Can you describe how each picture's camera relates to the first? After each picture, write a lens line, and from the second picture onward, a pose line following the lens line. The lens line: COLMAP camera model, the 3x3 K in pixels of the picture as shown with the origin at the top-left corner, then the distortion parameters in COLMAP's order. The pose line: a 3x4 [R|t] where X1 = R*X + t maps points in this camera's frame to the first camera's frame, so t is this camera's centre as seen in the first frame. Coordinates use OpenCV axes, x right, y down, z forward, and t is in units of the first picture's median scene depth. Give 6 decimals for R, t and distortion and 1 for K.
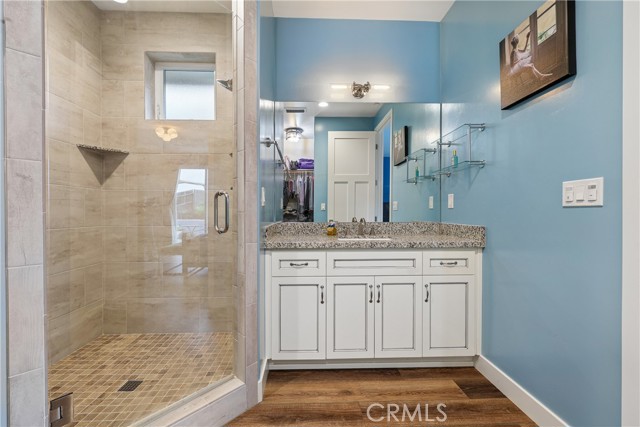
lens RADIAL K [[259.4, 0, 316.4], [0, 259.4, 214.2], [0, 0, 1]] dist [0.002856, -0.000101]
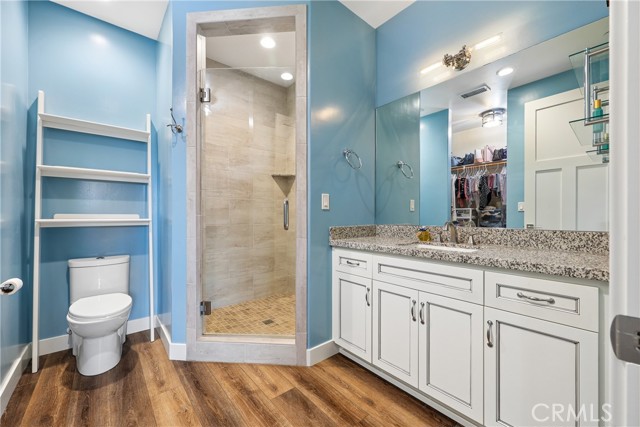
lens RADIAL K [[259.4, 0, 314.4], [0, 259.4, 214.0], [0, 0, 1]] dist [0.002856, -0.000101]
pose [[0.604798, -0.004252, -0.796368, 0.687641], [-0.002646, 0.999969, -0.007349, -0.000999], [0.796375, 0.006552, 0.604768, 0.226359]]
